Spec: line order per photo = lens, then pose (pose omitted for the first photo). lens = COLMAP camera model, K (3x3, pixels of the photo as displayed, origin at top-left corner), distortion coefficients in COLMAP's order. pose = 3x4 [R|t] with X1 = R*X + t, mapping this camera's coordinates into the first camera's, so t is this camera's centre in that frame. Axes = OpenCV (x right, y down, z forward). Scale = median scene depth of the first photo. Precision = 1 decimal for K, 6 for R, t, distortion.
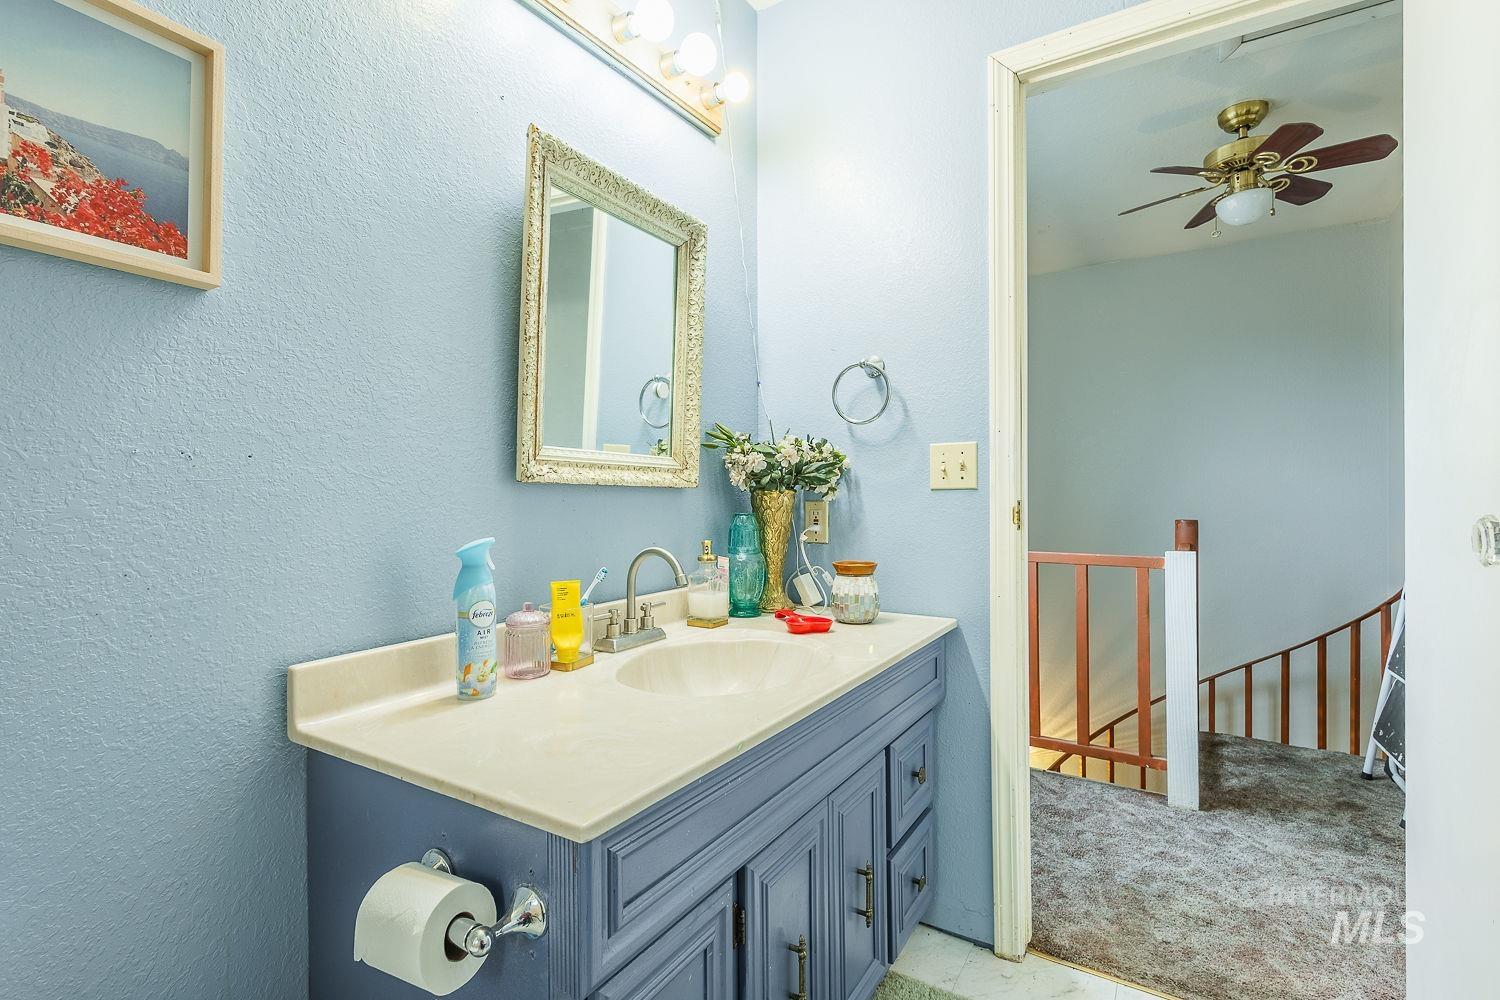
lens RADIAL K [[687.9, 0, 750.0], [0, 687.9, 500.0], [0, 0, 1]] dist [0.002695, -0.001185]
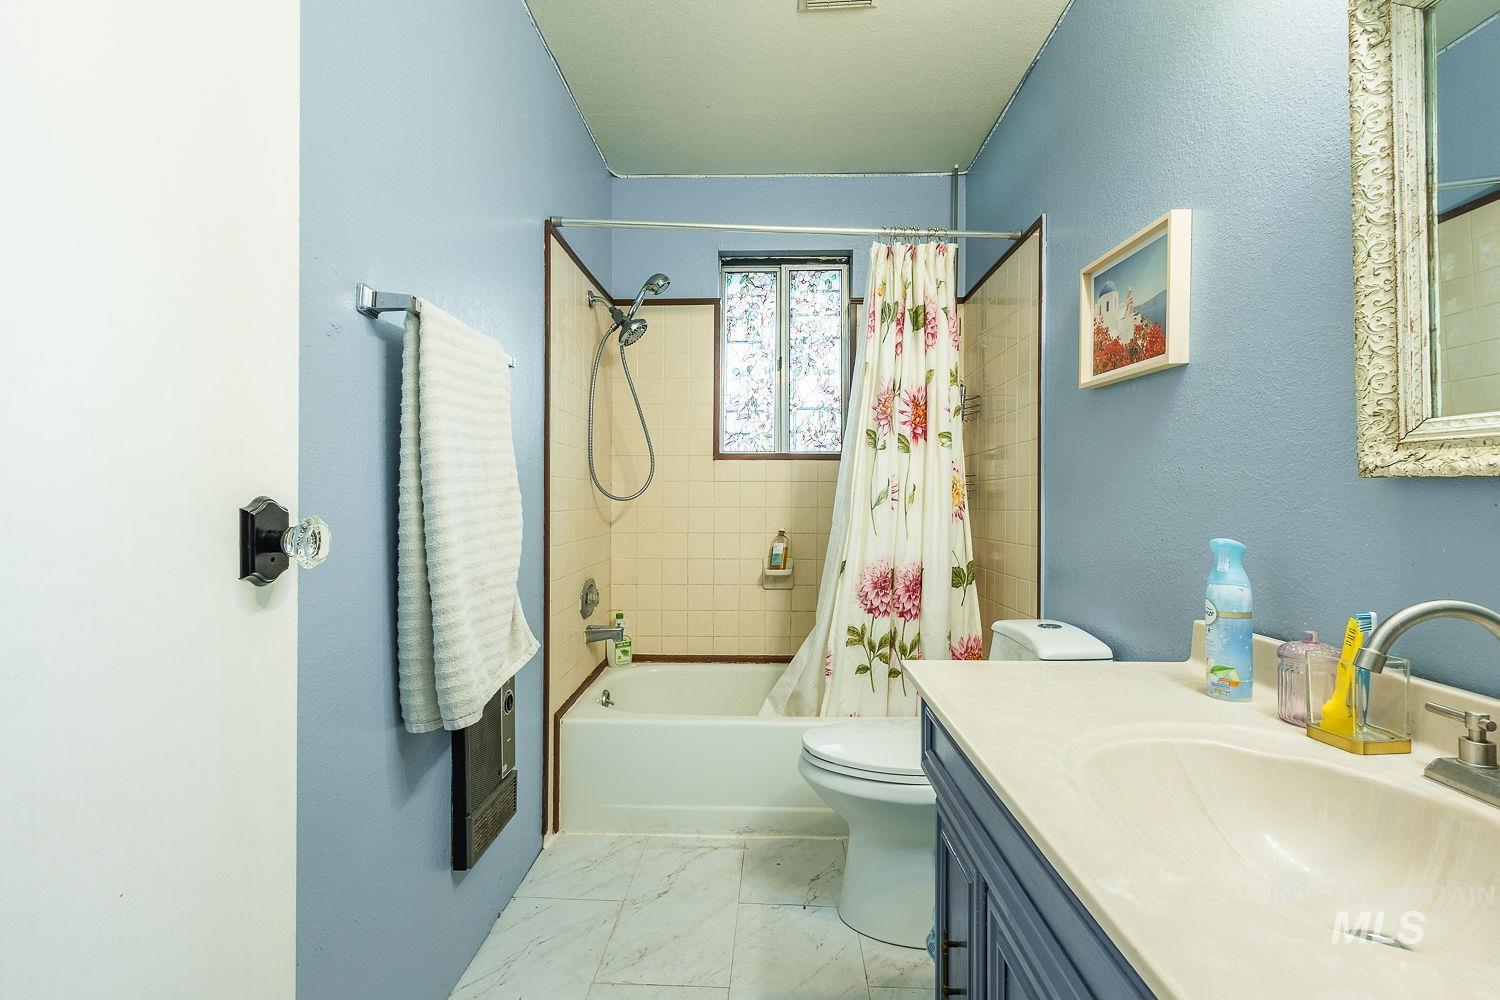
lens RADIAL K [[687.9, 0, 750.0], [0, 687.9, 500.0], [0, 0, 1]] dist [0.002695, -0.001185]
pose [[-0.857864, 0.005491, -0.513847, 0.994026], [-0.001478, 0.999912, 0.013153, -0.017752], [0.513875, 0.012043, -0.857781, 2.122105]]
